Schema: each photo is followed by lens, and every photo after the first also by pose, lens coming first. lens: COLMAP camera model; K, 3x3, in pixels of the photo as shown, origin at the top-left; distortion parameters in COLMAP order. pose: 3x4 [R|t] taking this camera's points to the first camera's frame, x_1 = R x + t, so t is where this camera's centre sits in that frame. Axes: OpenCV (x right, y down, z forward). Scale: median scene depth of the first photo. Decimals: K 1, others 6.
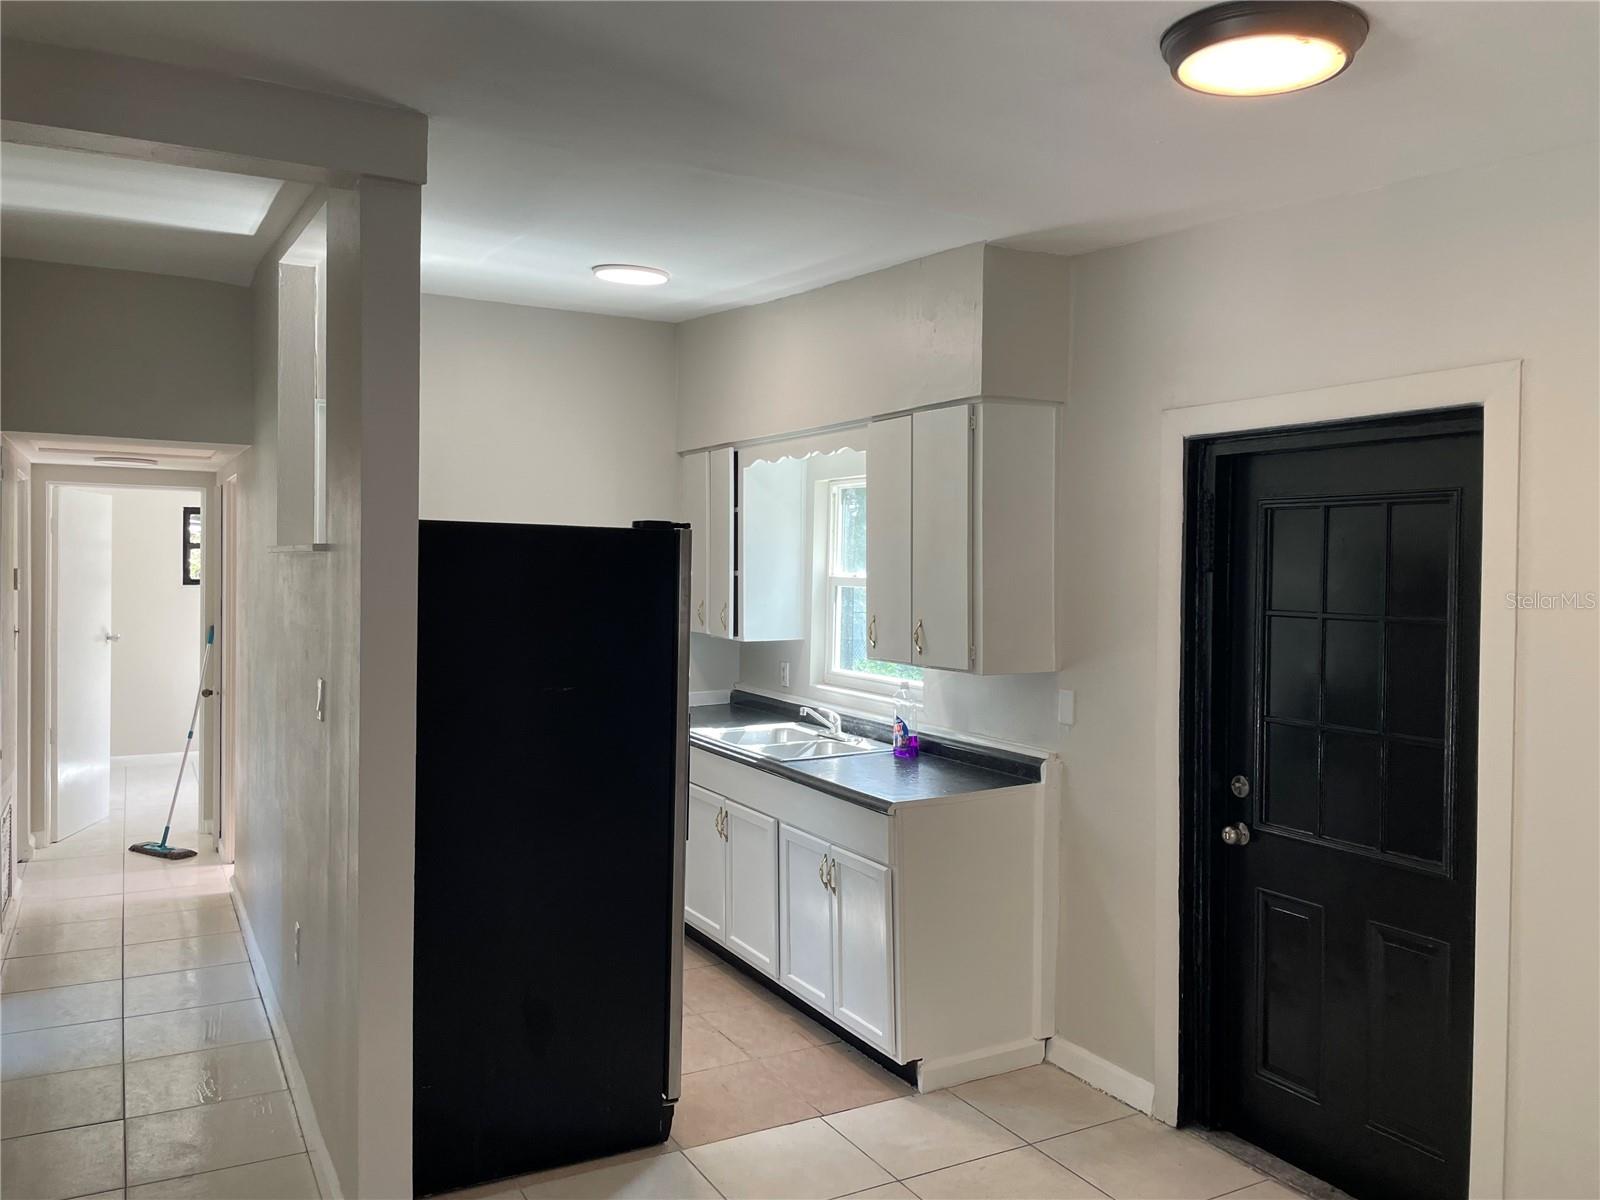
lens RADIAL K [[1214.2, 0, 798.7], [0, 1214.2, 578.9], [0, 0, 1]] dist [0.070374, -0.080960]
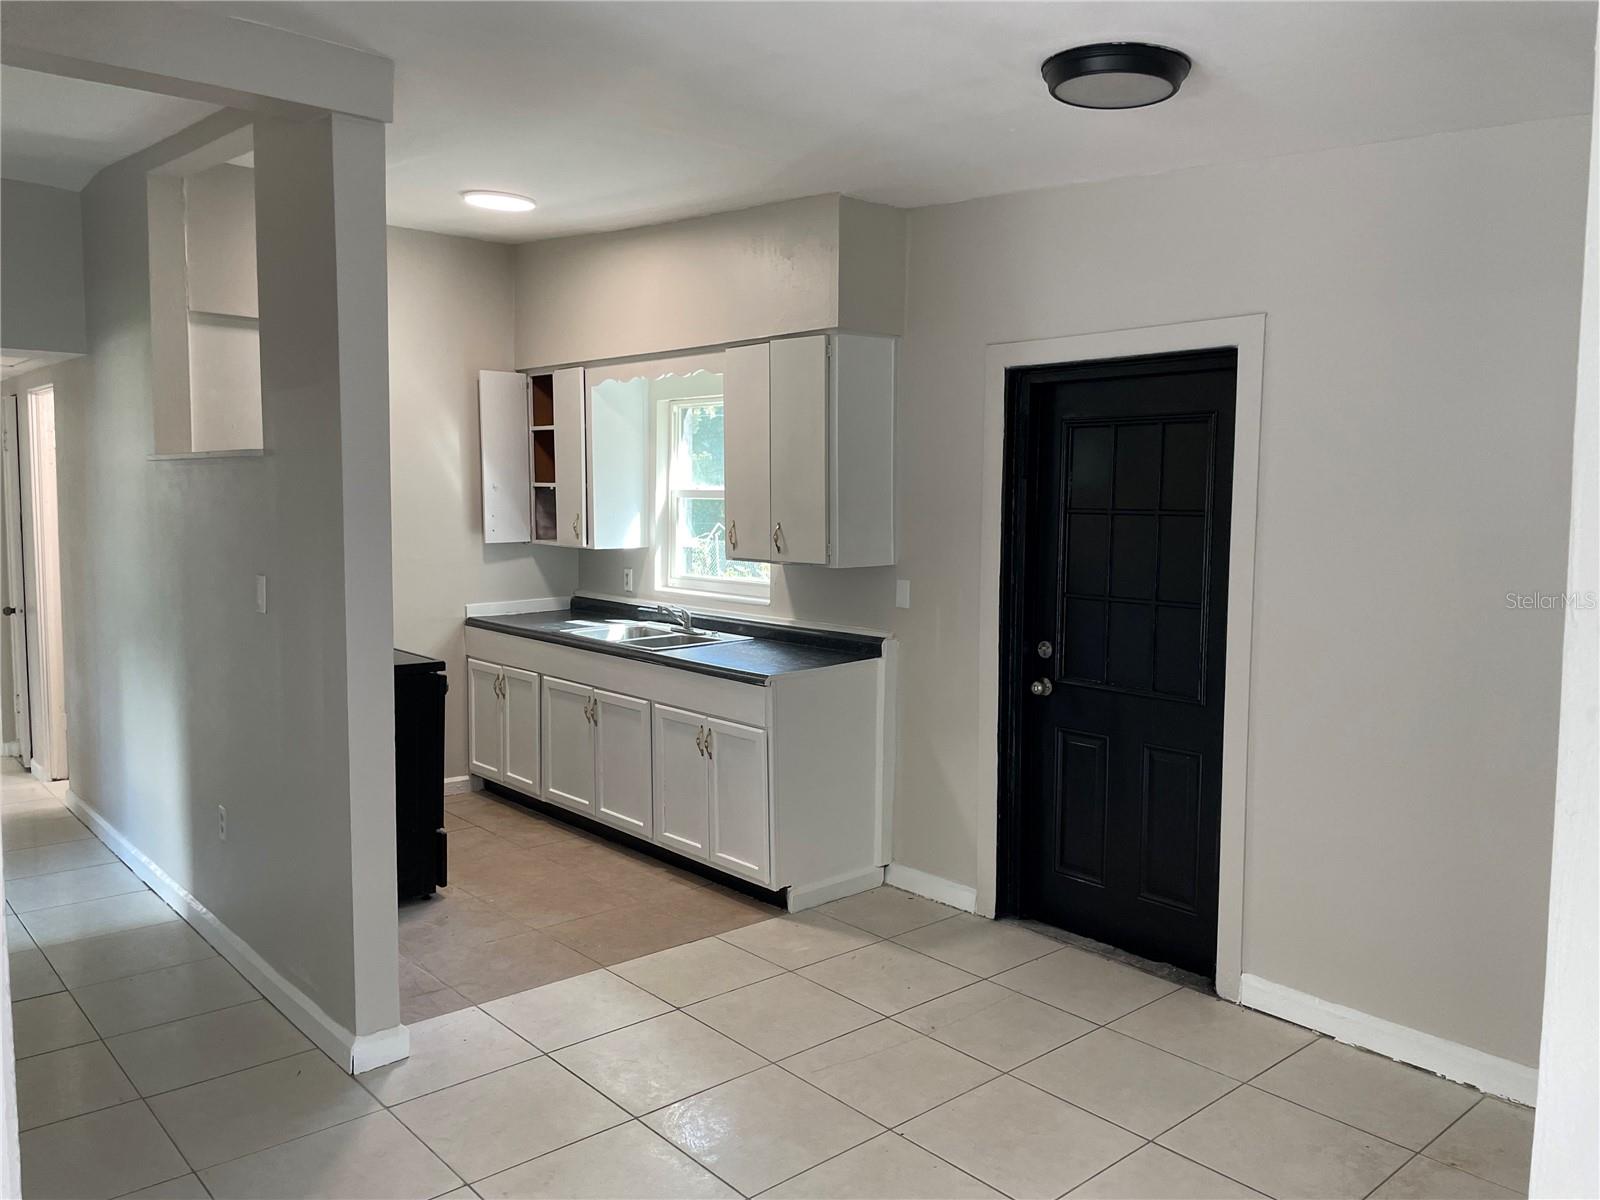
lens RADIAL K [[1214.2, 0, 809.6], [0, 1214.2, 590.7], [0, 0, 1]] dist [0.070374, -0.080960]
pose [[0.975408, -0.018665, 0.219616, -0.130834], [0.003443, 0.997577, 0.069490, 0.018715], [-0.220381, -0.067025, 0.973108, -0.139285]]
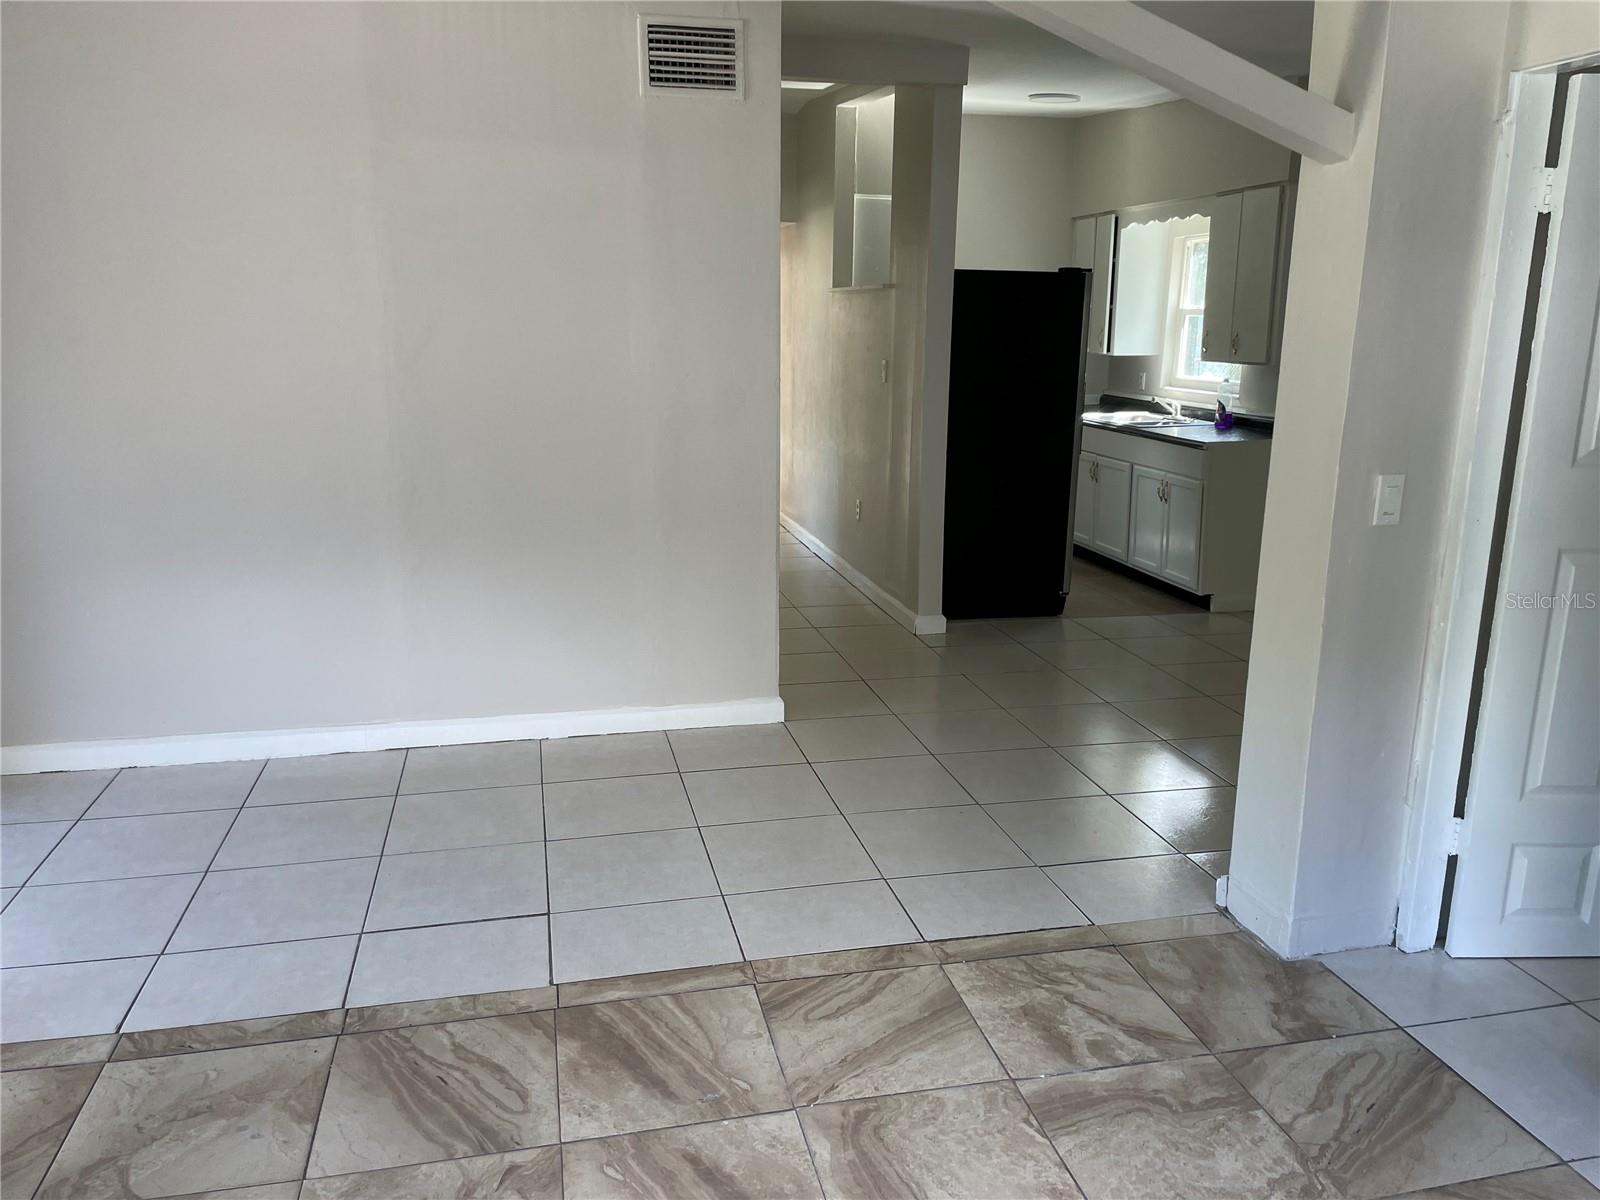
lens RADIAL K [[1214.2, 0, 799.8], [0, 1214.2, 598.9], [0, 0, 1]] dist [0.070374, -0.080960]
pose [[0.961381, 0.060423, -0.268504, 0.004326], [-0.002872, 0.977752, 0.209745, 0.041452], [0.275204, -0.200874, 0.940166, -0.708474]]
